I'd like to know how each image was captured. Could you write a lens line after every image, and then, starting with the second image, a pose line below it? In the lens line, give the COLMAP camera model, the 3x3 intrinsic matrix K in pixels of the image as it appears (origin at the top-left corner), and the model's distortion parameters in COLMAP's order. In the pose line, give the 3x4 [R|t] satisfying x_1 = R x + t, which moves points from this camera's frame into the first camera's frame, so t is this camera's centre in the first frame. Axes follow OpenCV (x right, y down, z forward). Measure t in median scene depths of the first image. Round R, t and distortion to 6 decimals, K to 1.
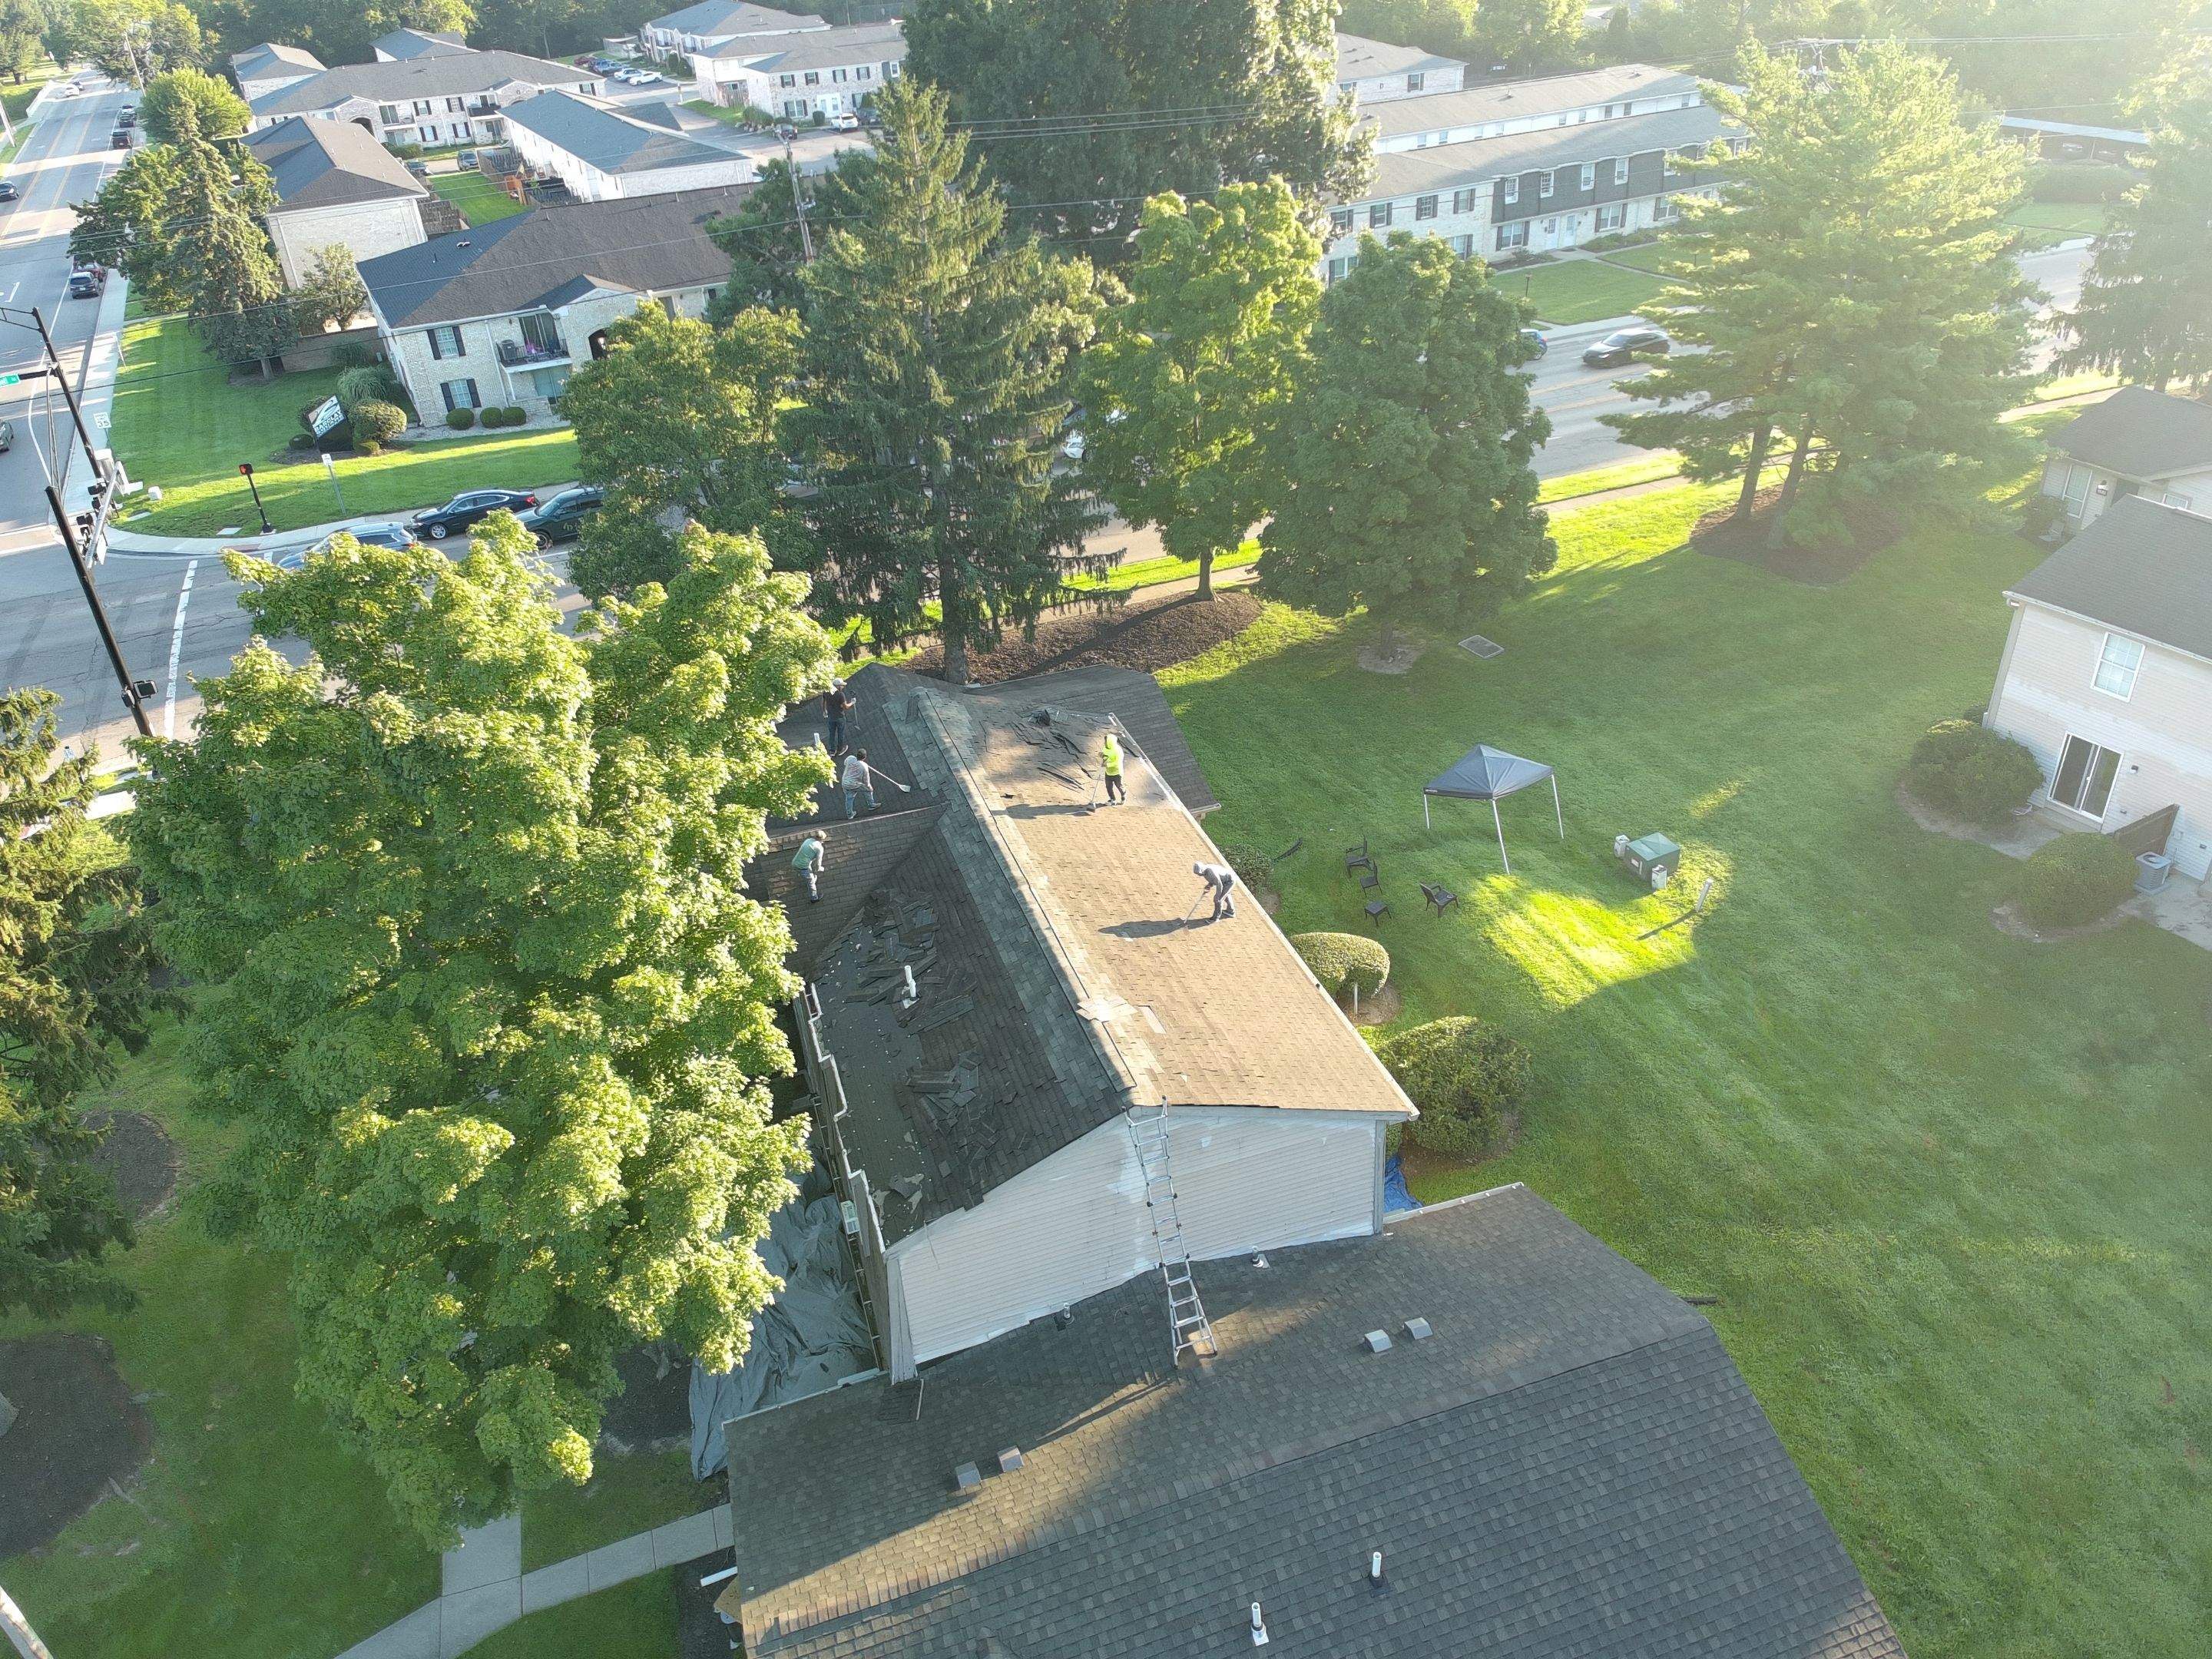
lens RADIAL K [[1588.1, 0, 1096.8], [0, 1588.1, 813.5], [0, 0, 1]] dist [0.145247, -0.191943]
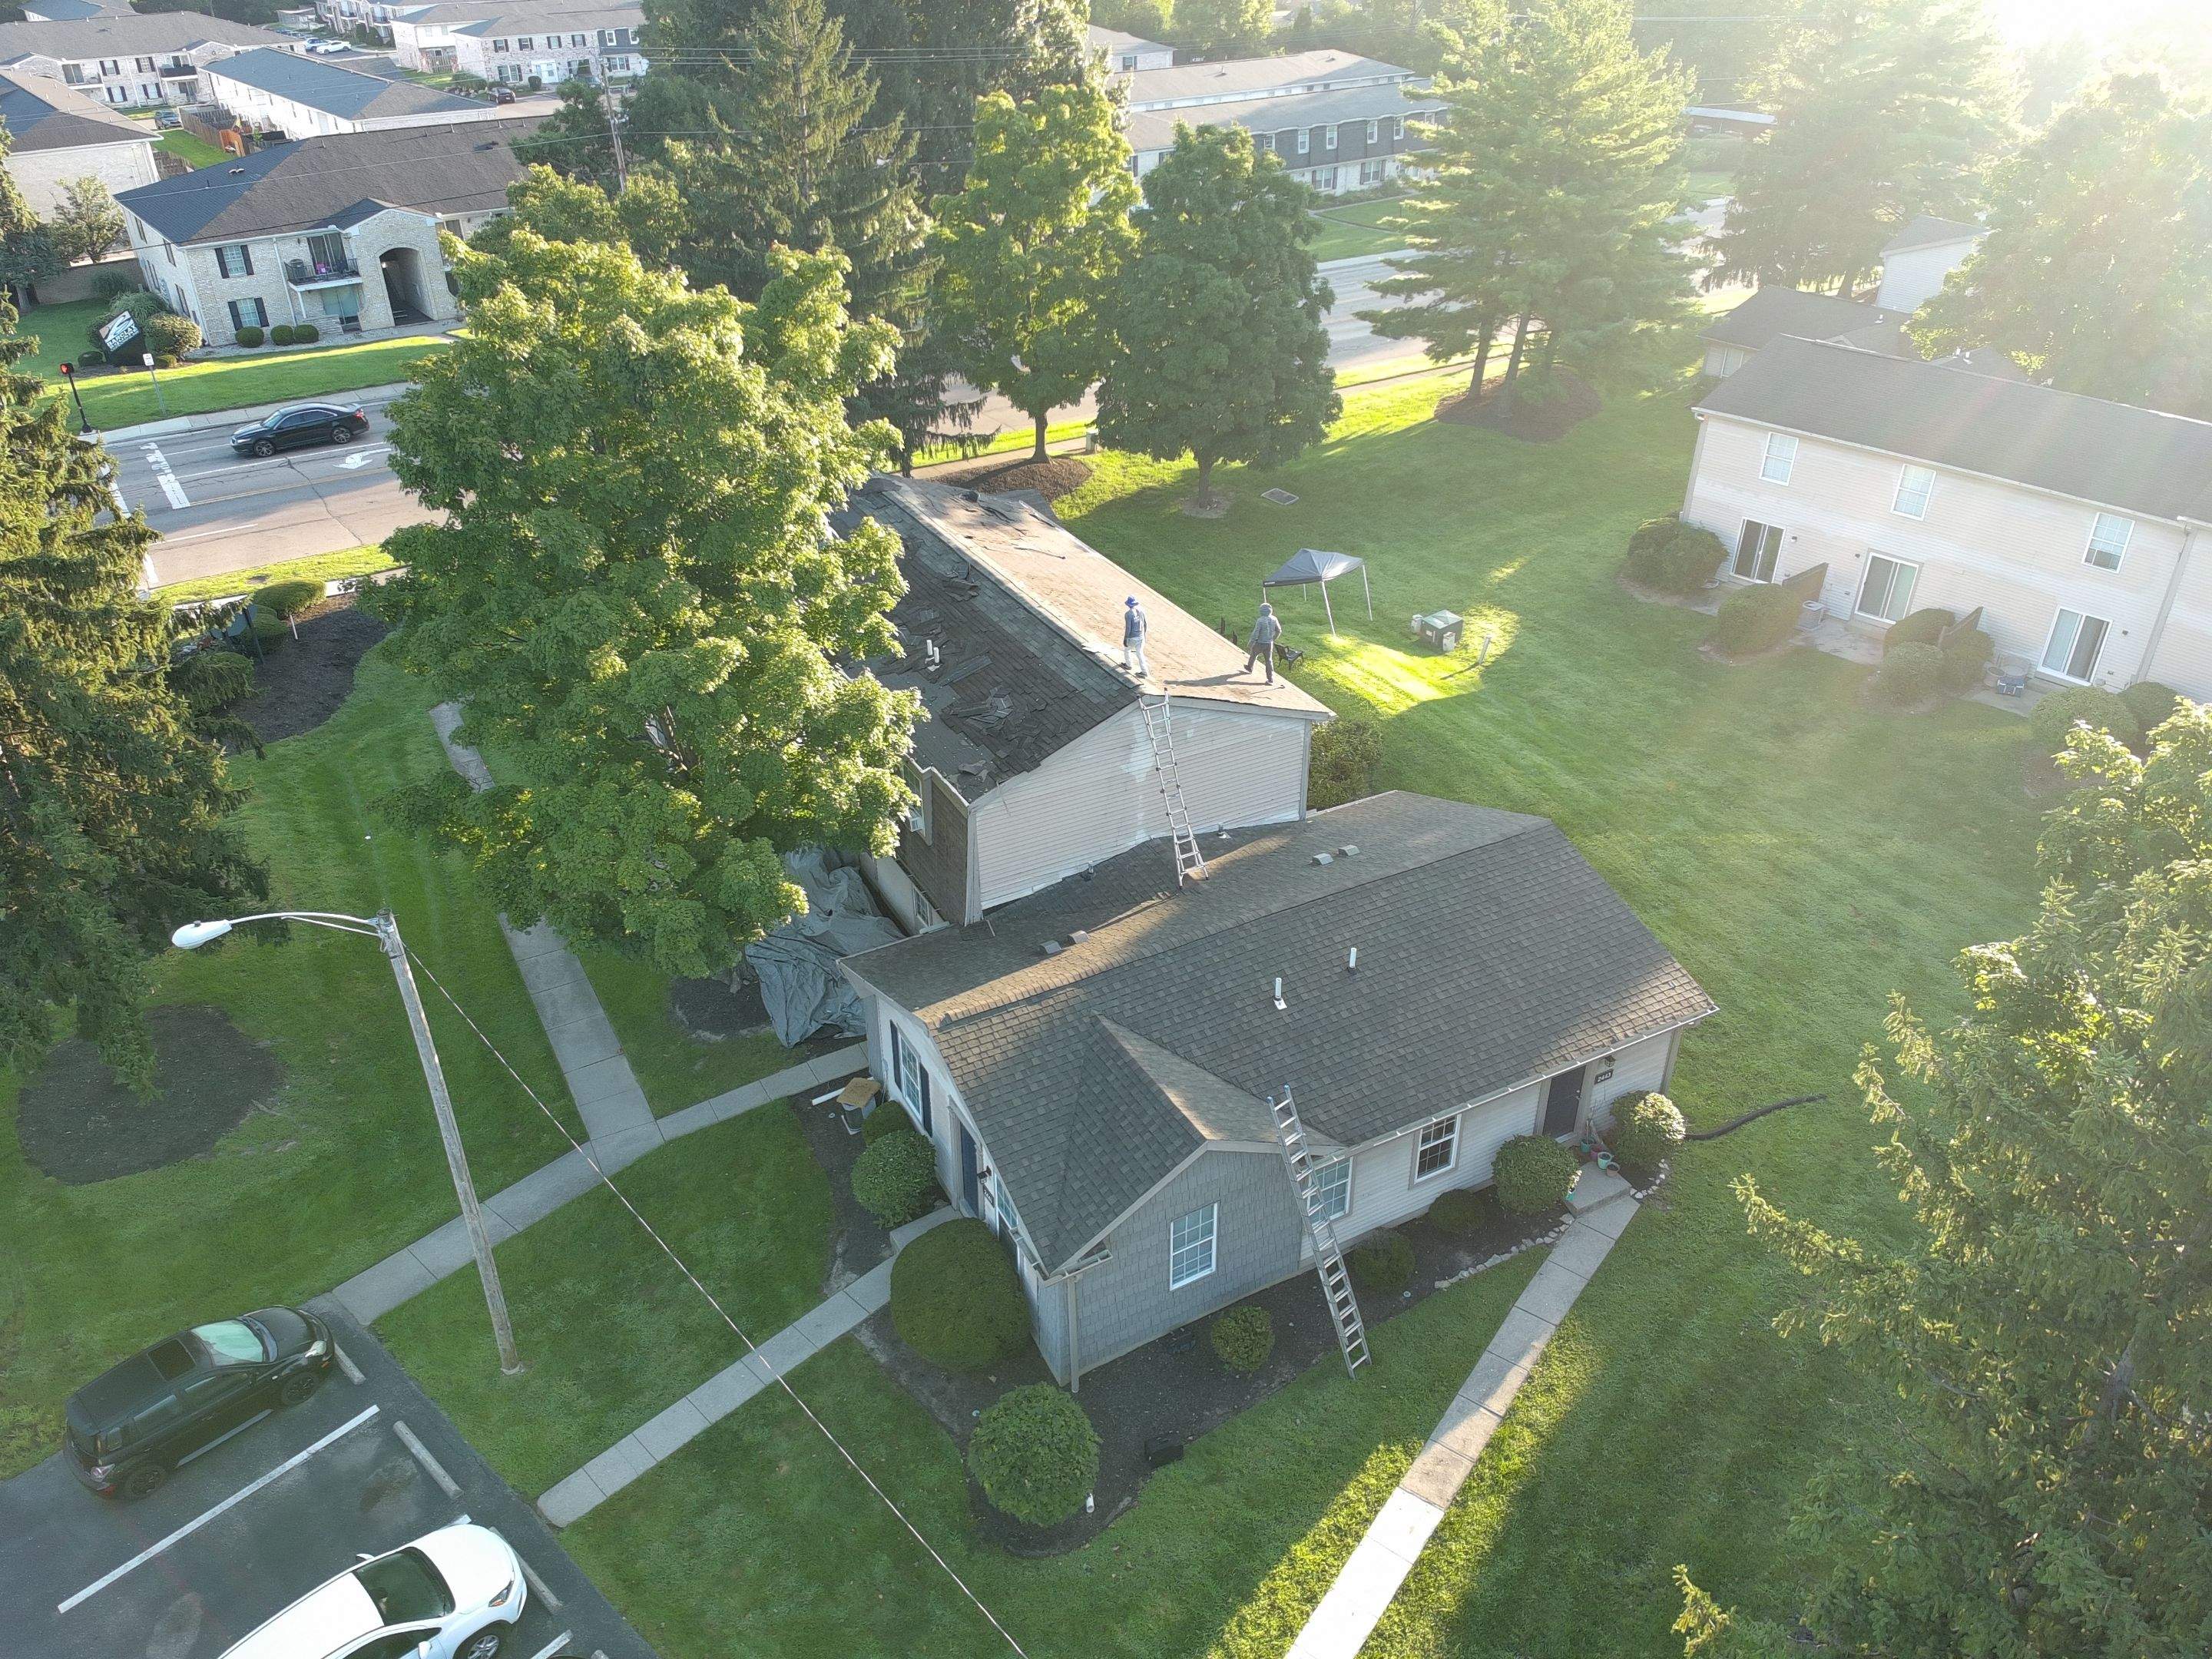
lens RADIAL K [[1604.2, 0, 1084.4], [0, 1604.2, 840.9], [0, 0, 1]] dist [0.220422, -0.321235]
pose [[0.982686, -0.051212, 0.178062, -0.137060], [0.052294, 0.998631, -0.001386, 0.154210], [-0.177747, 0.010674, 0.984018, -0.159465]]
